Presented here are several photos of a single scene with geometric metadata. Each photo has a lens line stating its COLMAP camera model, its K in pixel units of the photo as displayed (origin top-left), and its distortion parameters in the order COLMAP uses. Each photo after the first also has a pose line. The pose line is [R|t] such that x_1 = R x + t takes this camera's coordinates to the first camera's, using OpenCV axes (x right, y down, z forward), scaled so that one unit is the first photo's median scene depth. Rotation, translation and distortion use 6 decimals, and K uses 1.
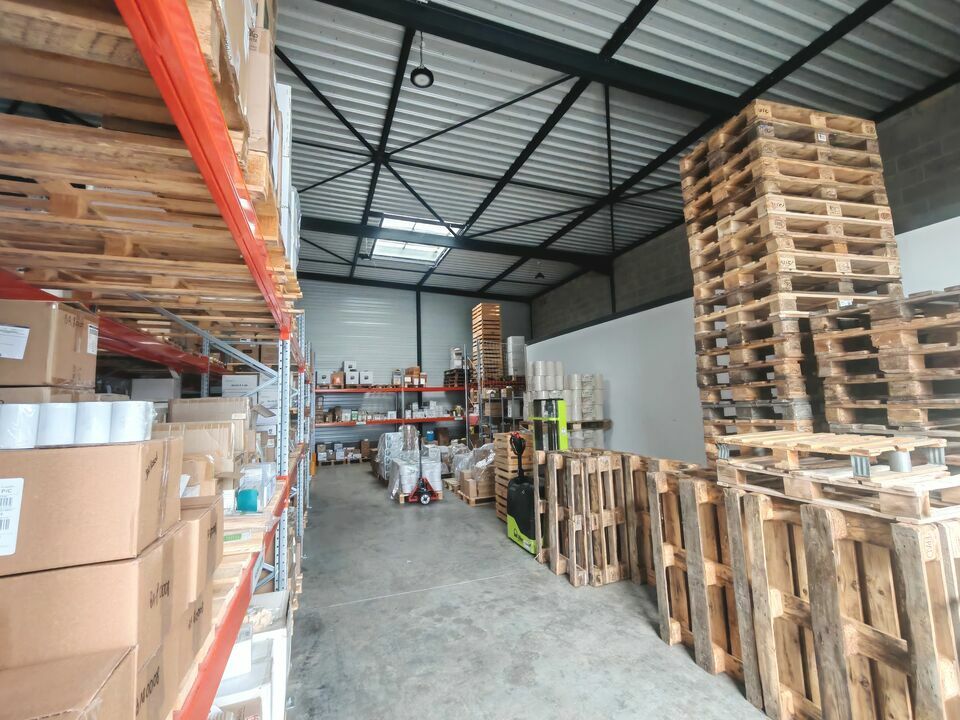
lens RADIAL K [[436.4, 0, 477.8], [0, 436.4, 358.2], [0, 0, 1]] dist [0.000745, -0.000999]
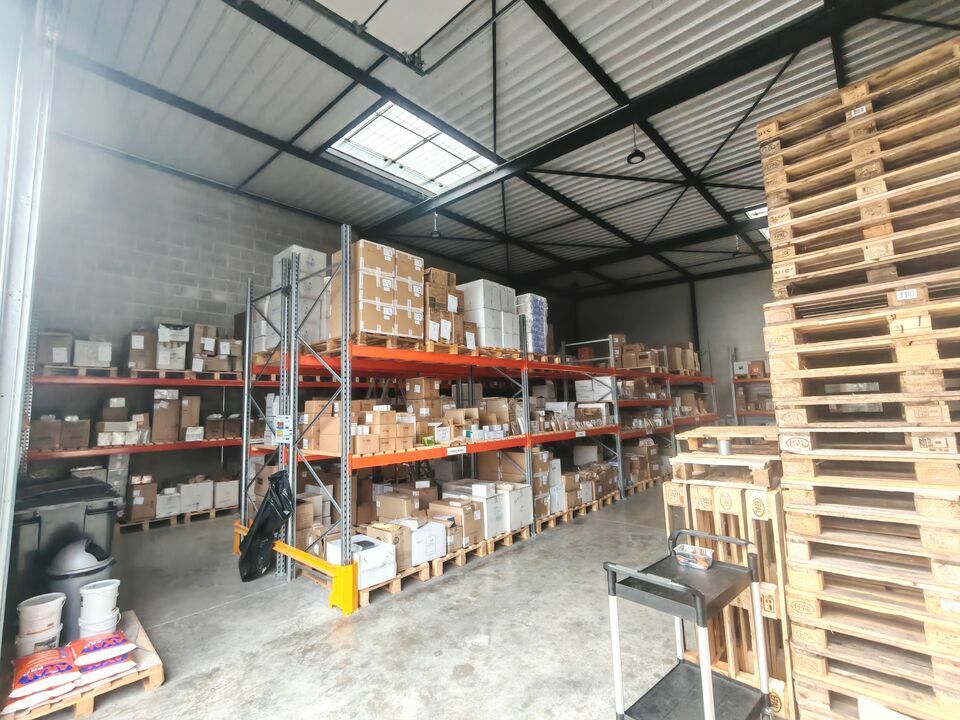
lens RADIAL K [[436.4, 0, 477.8], [0, 436.4, 358.2], [0, 0, 1]] dist [0.000745, -0.000999]
pose [[0.457105, -0.083368, -0.885497, 1.101349], [0.110065, 0.993247, -0.036696, -0.041608], [0.882576, -0.080688, 0.463194, -0.158840]]
